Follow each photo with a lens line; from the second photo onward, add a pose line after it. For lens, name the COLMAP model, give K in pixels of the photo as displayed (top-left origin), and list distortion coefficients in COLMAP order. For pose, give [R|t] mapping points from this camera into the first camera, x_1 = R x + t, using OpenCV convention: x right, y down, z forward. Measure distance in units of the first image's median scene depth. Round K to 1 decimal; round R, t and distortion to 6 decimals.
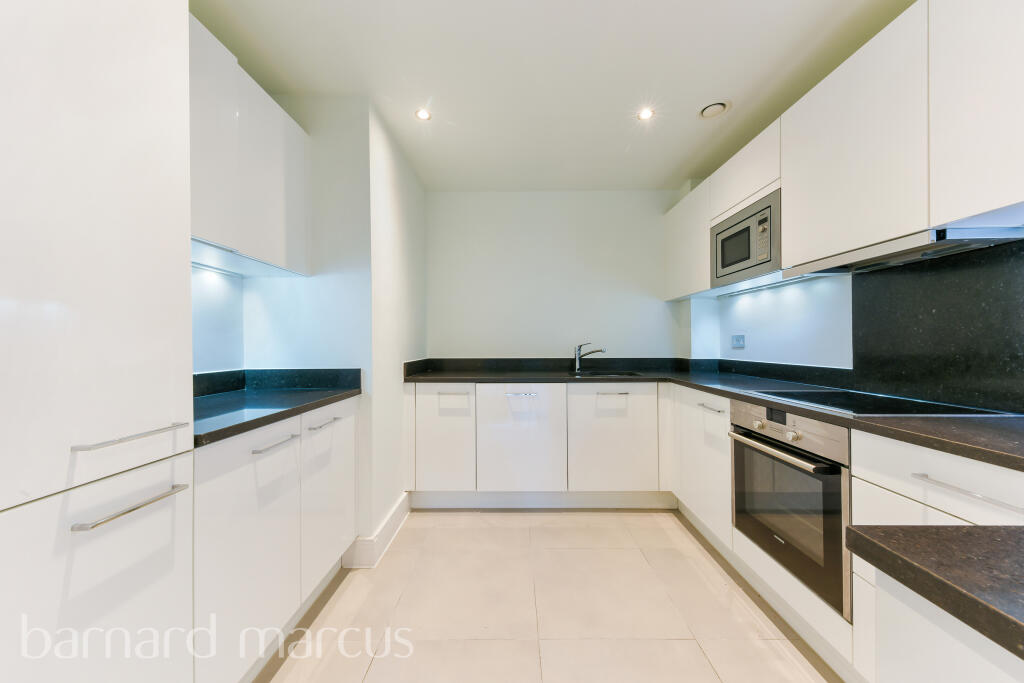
lens RADIAL K [[374.6, 0, 512.2], [0, 374.6, 343.9], [0, 0, 1]] dist [0.006690, -0.000115]
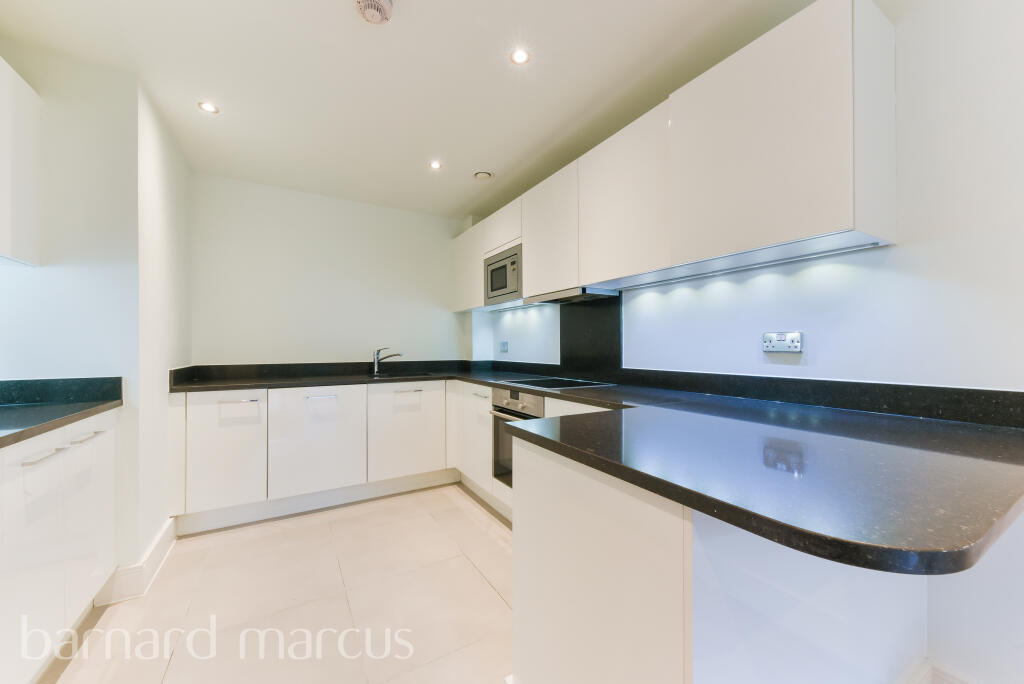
lens RADIAL K [[374.6, 0, 512.2], [0, 374.6, 344.4], [0, 0, 1]] dist [0.006690, -0.000115]
pose [[0.862718, 0.004791, 0.505662, -0.053865], [0.000488, 0.999947, -0.010308, -0.000723], [-0.505685, 0.009140, 0.862670, -0.206151]]
